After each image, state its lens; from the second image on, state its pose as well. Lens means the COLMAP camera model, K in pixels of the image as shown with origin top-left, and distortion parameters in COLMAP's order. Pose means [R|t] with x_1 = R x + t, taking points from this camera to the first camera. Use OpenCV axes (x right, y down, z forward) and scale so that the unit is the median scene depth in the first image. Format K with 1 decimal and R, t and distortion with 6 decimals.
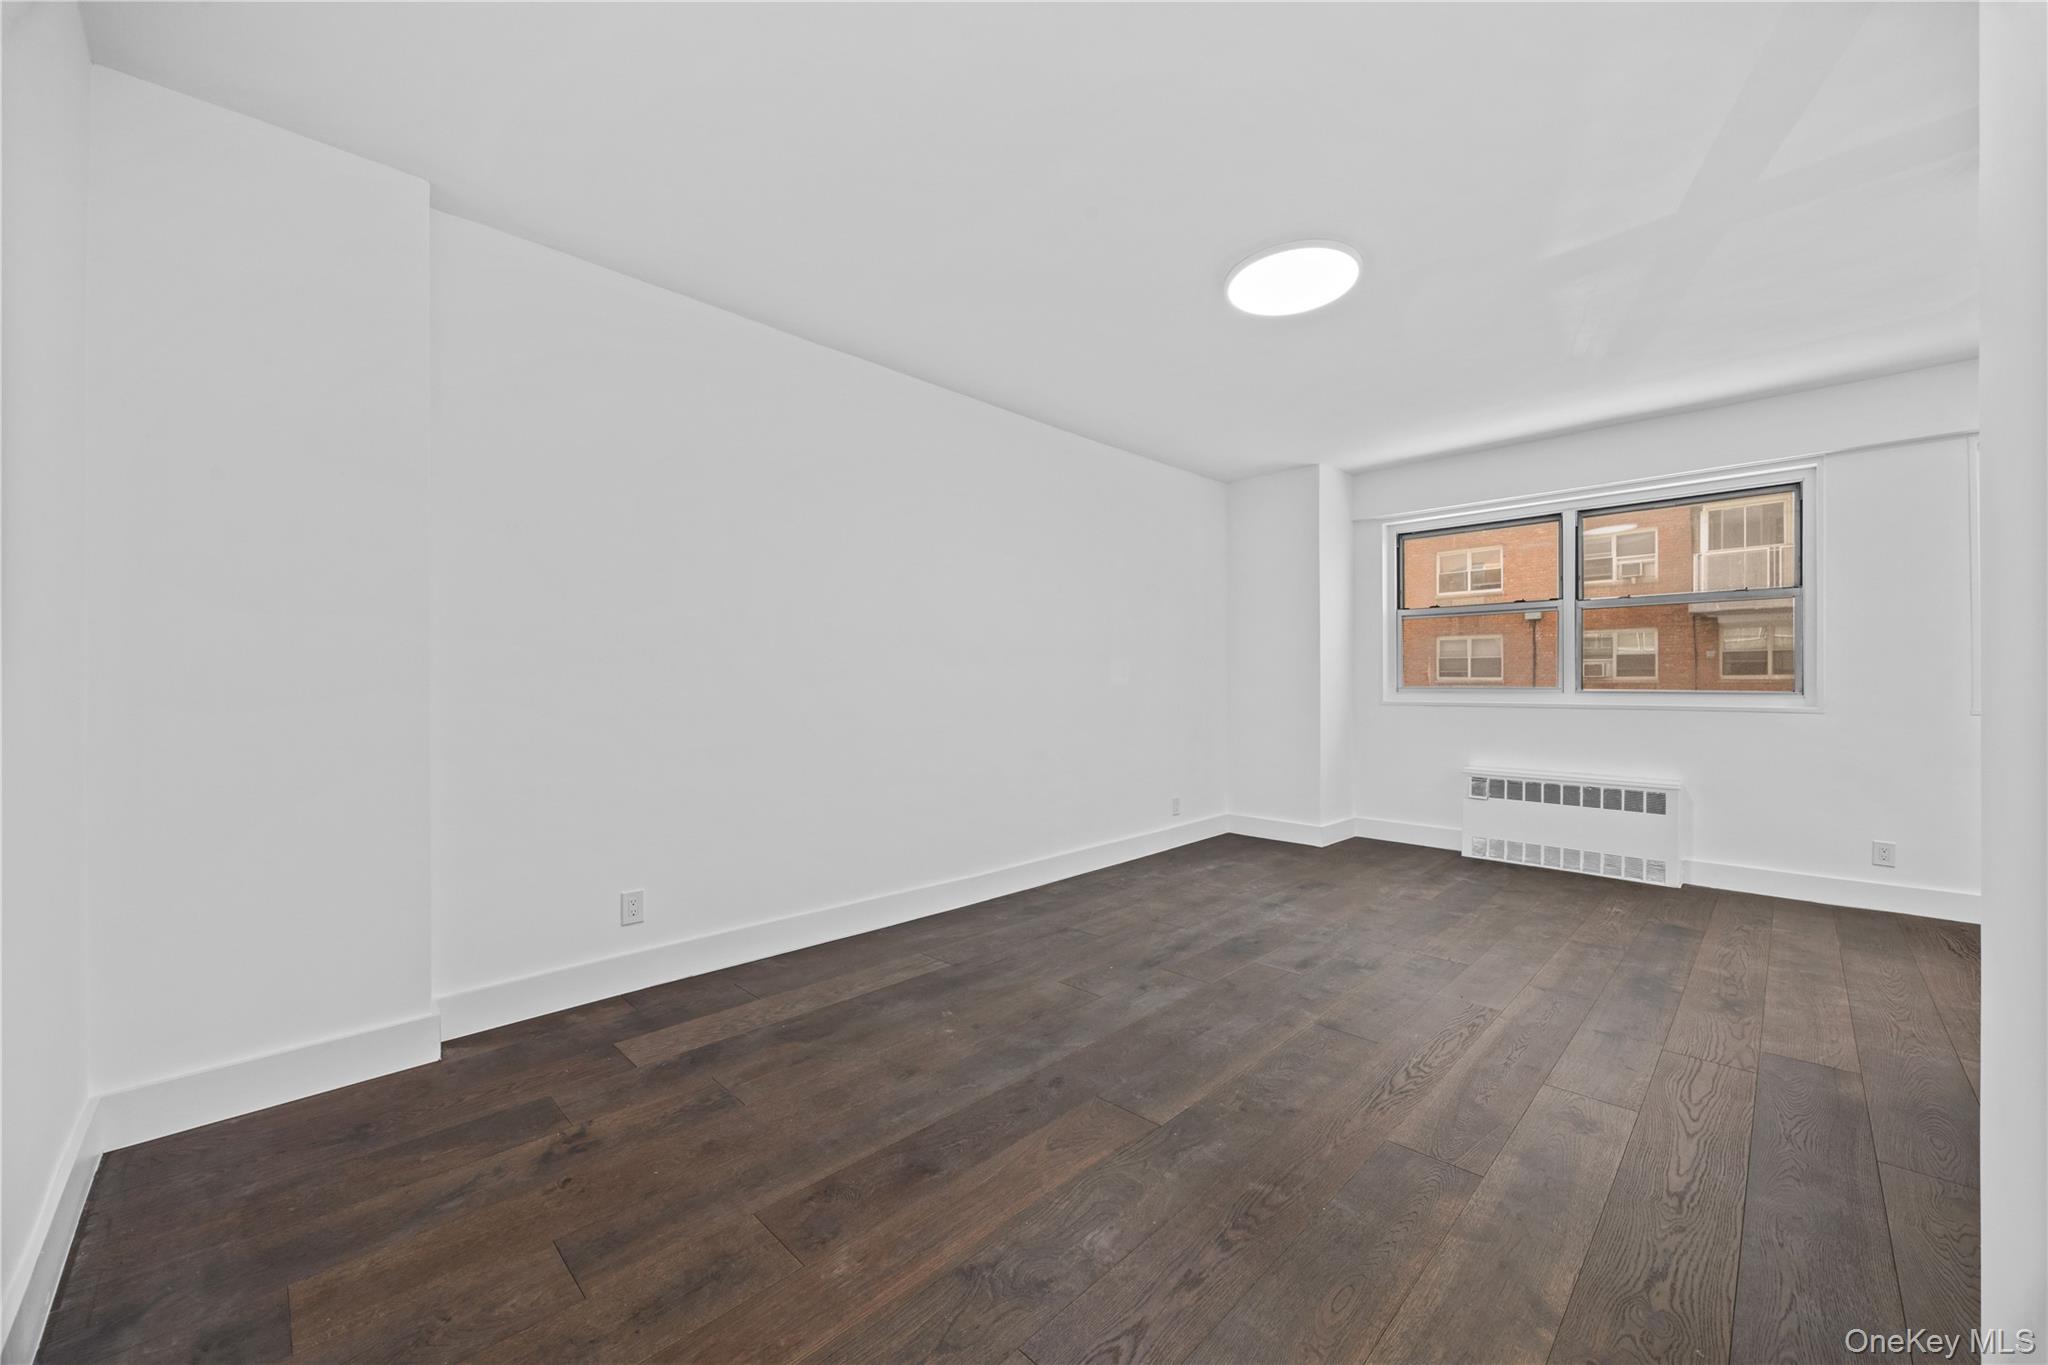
lens RADIAL K [[792.1, 0, 1025.4], [0, 792.1, 679.2], [0, 0, 1]] dist [-0.001539, 0.000409]
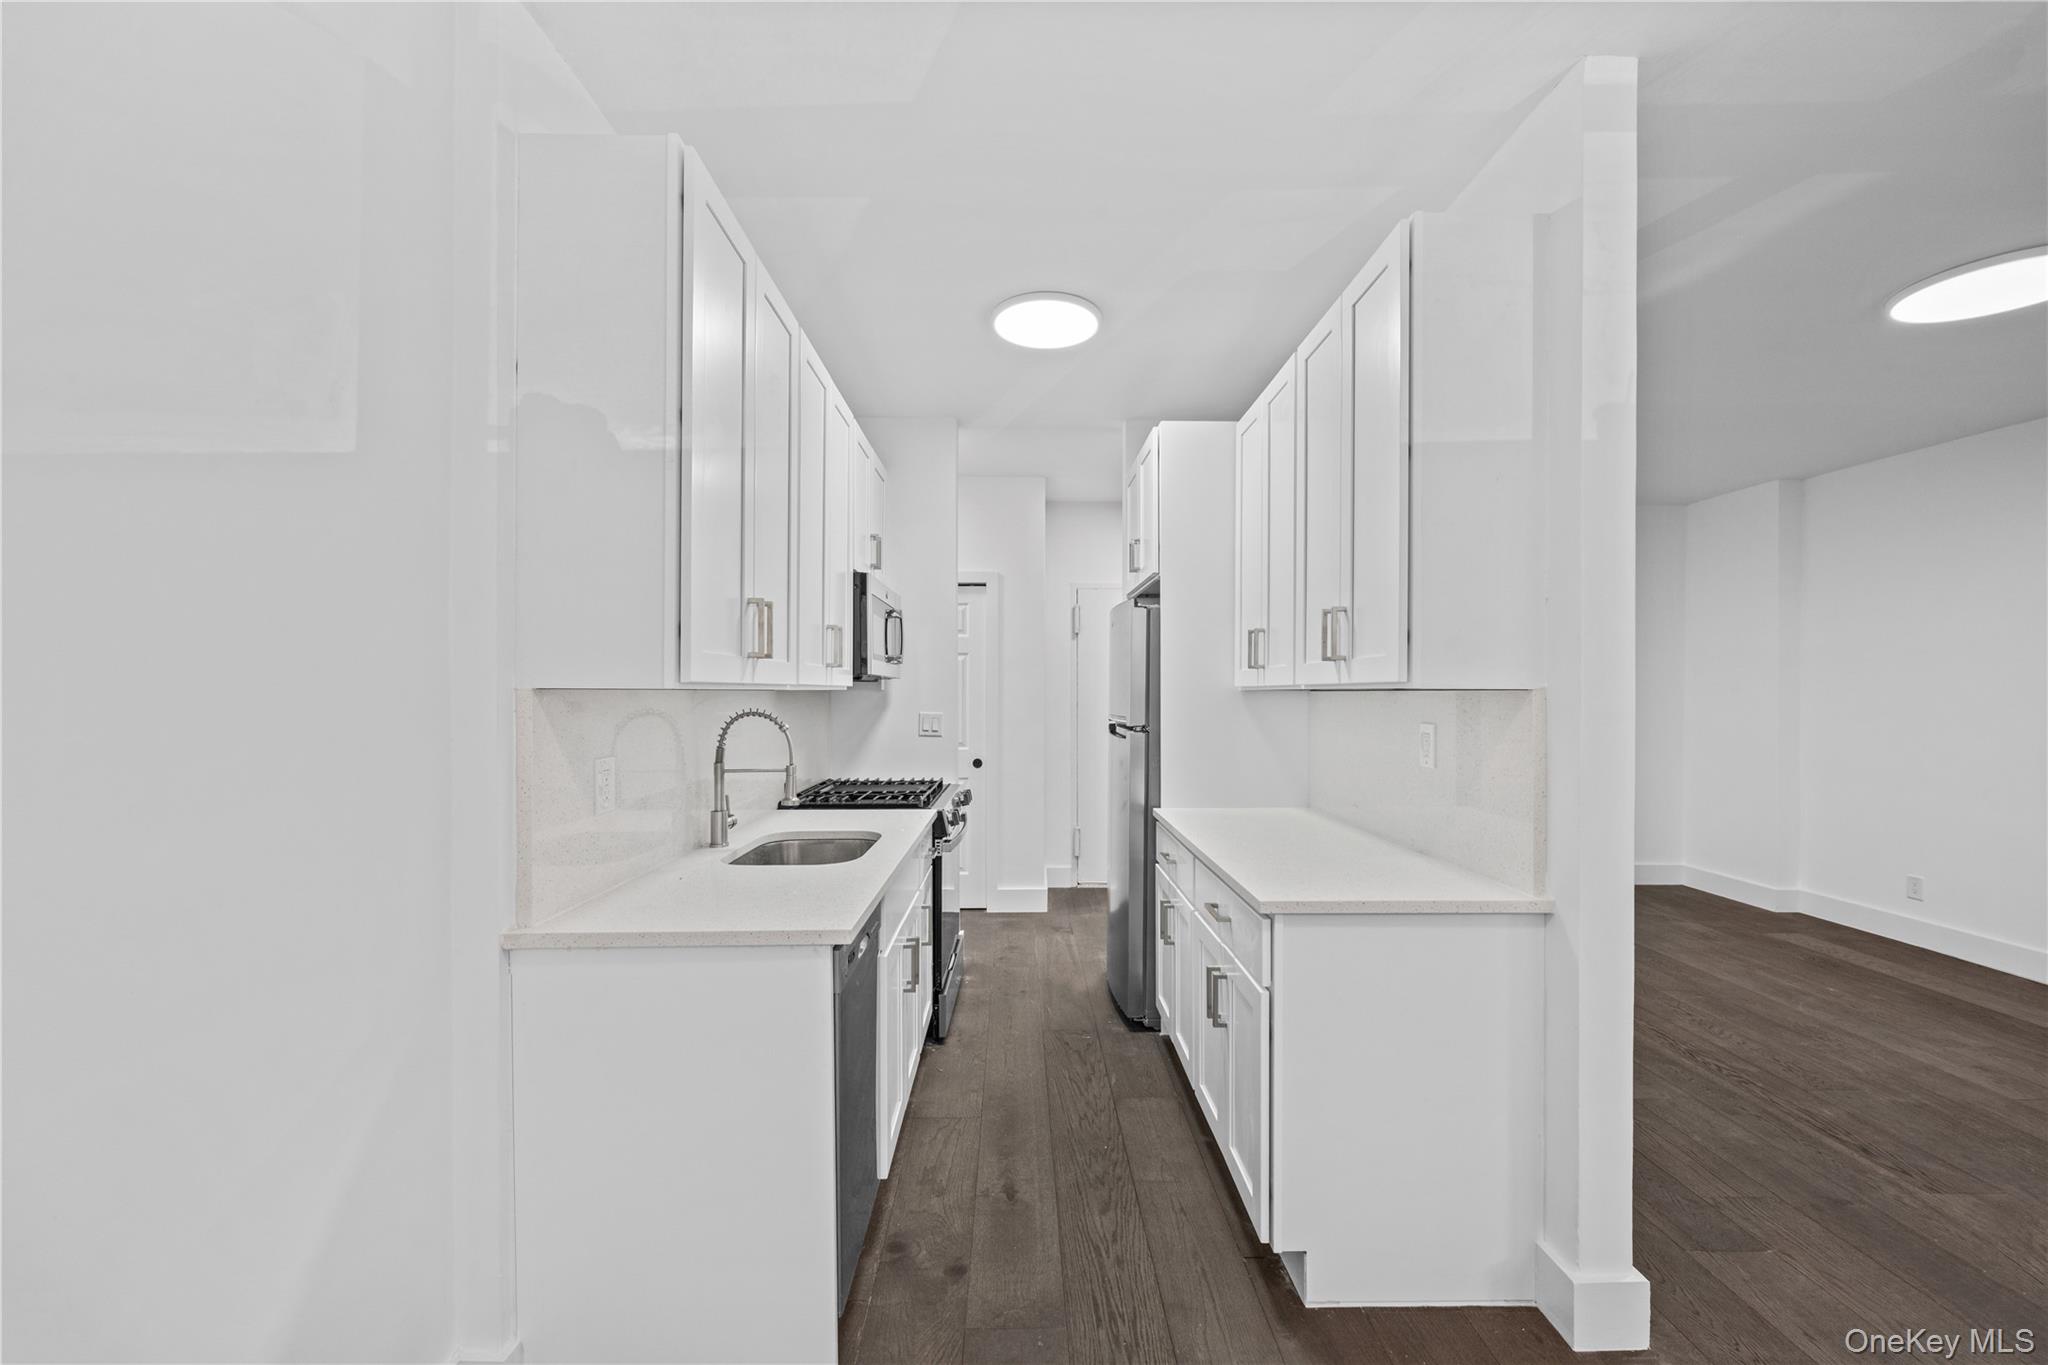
lens RADIAL K [[792.1, 0, 1028.9], [0, 792.1, 694.4], [0, 0, 1]] dist [-0.001539, 0.000409]
pose [[-0.704117, 0.001639, -0.710082, 1.338623], [0.000948, 0.999999, 0.001368, -0.057266], [0.710083, 0.000290, -0.704118, 0.688139]]
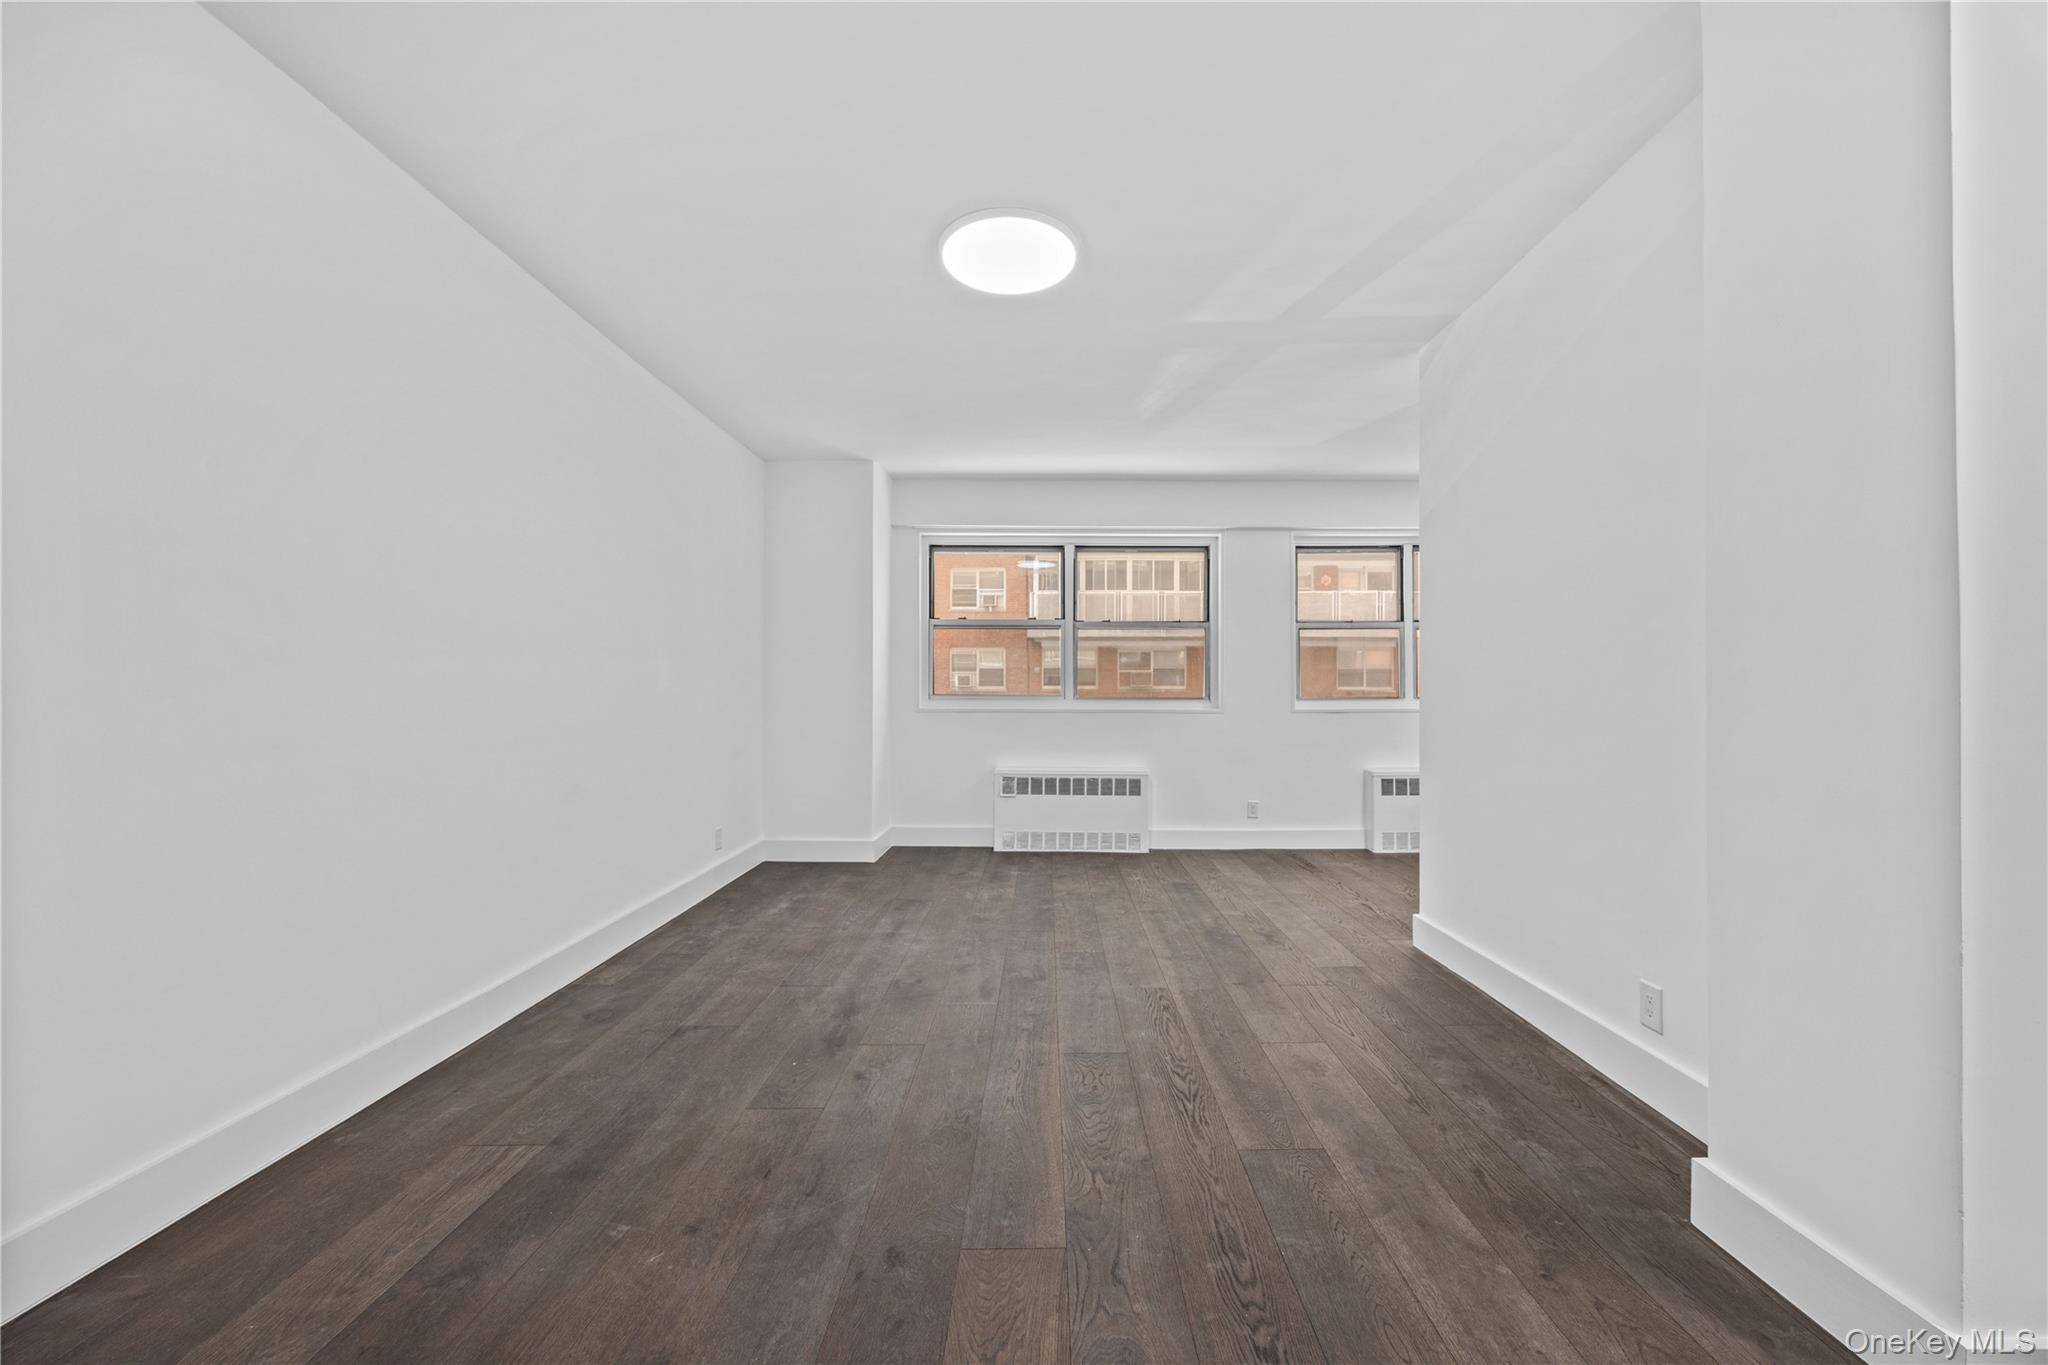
lens RADIAL K [[792.1, 0, 1063.2], [0, 792.1, 689.7], [0, 0, 1]] dist [-0.001539, 0.000409]
pose [[0.701149, 0.004960, 0.712998, -0.219904], [-0.007912, 0.999968, 0.000824, 0.002074], [-0.712971, -0.006219, 0.701166, 0.247221]]
